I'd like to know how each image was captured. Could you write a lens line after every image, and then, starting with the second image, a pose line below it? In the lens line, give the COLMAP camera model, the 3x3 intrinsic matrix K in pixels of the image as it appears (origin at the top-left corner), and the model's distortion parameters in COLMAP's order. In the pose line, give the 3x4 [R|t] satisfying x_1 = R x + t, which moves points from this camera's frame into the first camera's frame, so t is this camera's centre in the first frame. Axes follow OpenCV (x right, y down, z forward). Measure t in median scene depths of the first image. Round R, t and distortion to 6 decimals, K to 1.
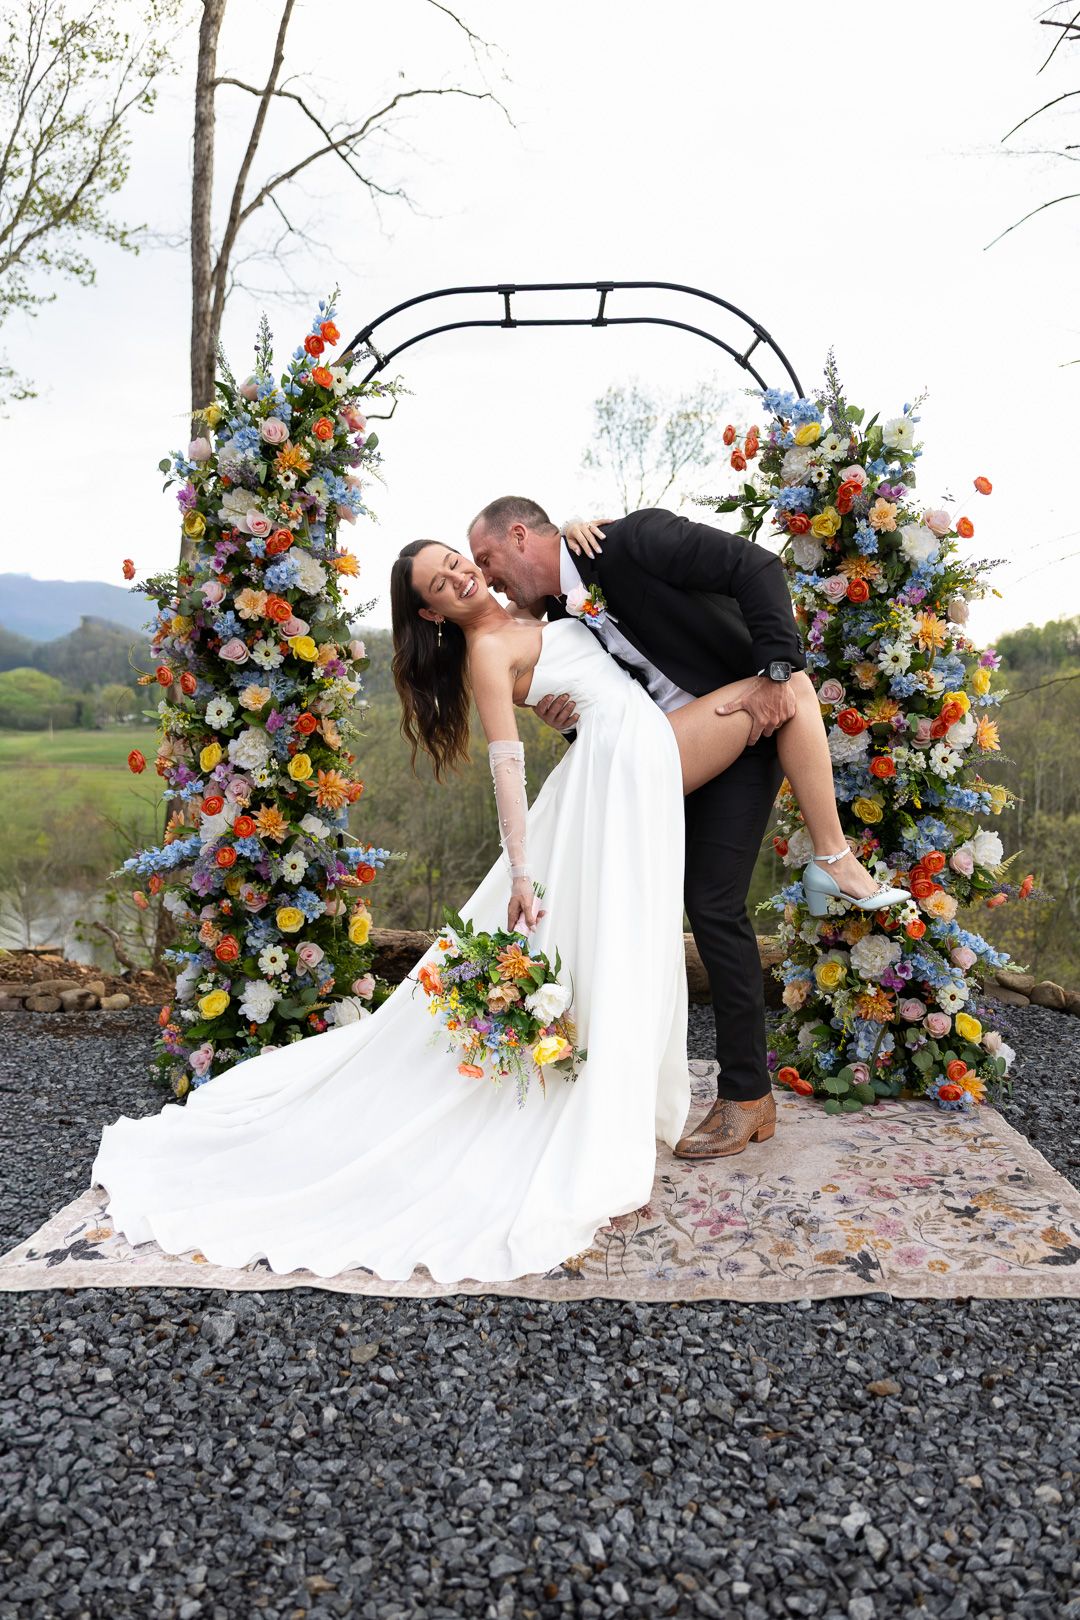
lens RADIAL K [[1228.1, 0, 548.5], [0, 1228.1, 807.7], [0, 0, 1]] dist [0.025200, -0.031329]
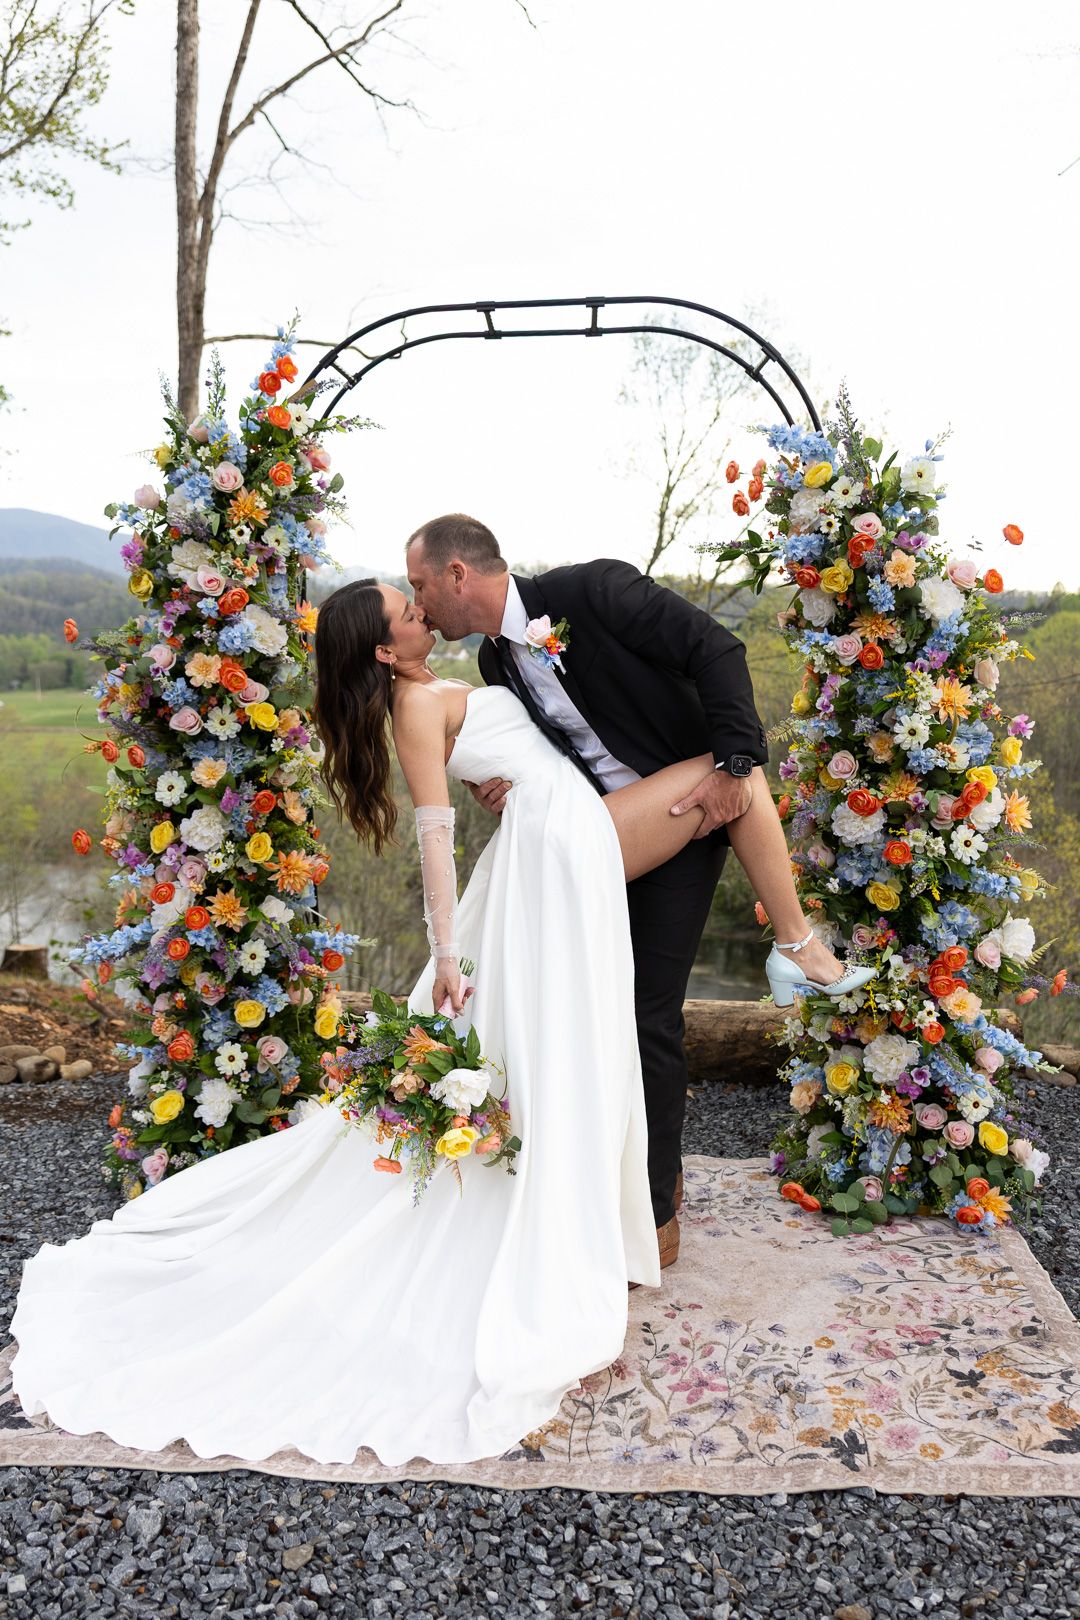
lens RADIAL K [[1359.1, 0, 546.8], [0, 1359.1, 815.4], [0, 0, 1]] dist [0.029640, -0.035134]
pose [[0.999610, -0.002722, -0.027810, 0.040340], [0.003530, 0.999572, 0.029040, -0.085920], [0.027719, -0.029127, 0.999191, -0.004144]]
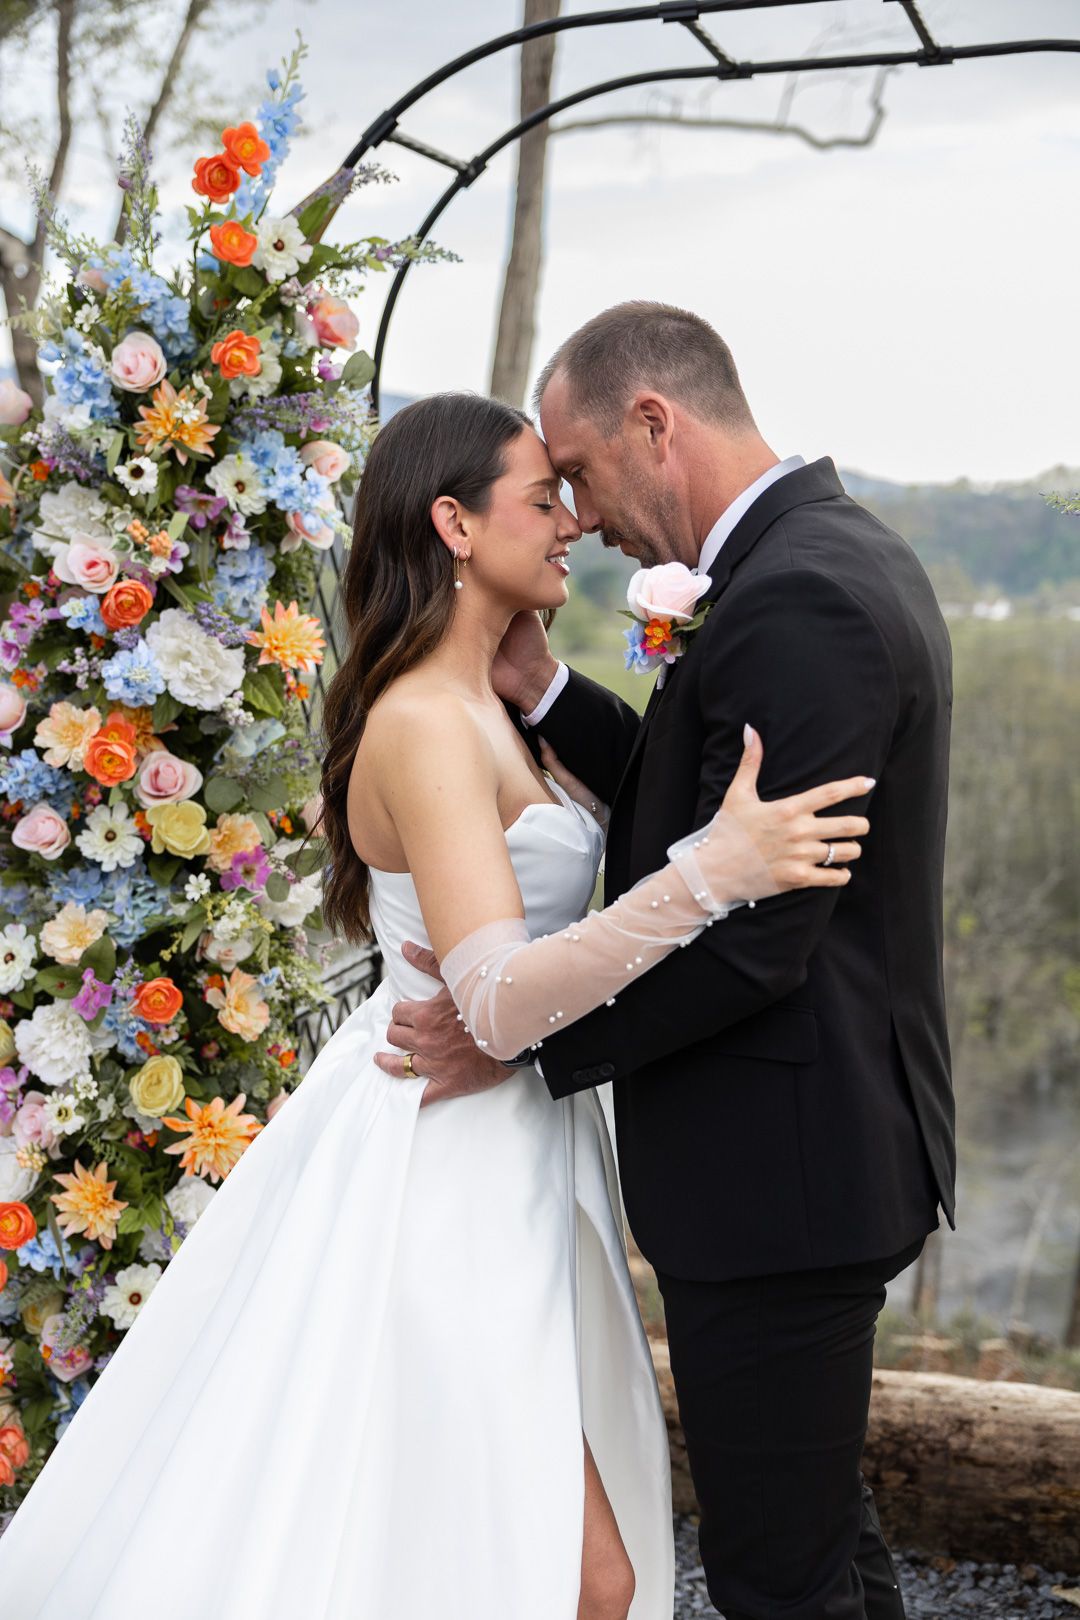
lens RADIAL K [[2114.4, 0, 558.6], [0, 2114.4, 837.3], [0, 0, 1]] dist [-0.001471, 0.000000]
pose [[0.957288, 0.044317, -0.285720, 0.169387], [-0.038760, 0.998934, 0.025077, -0.153776], [0.286527, -0.012931, 0.957985, 0.277926]]
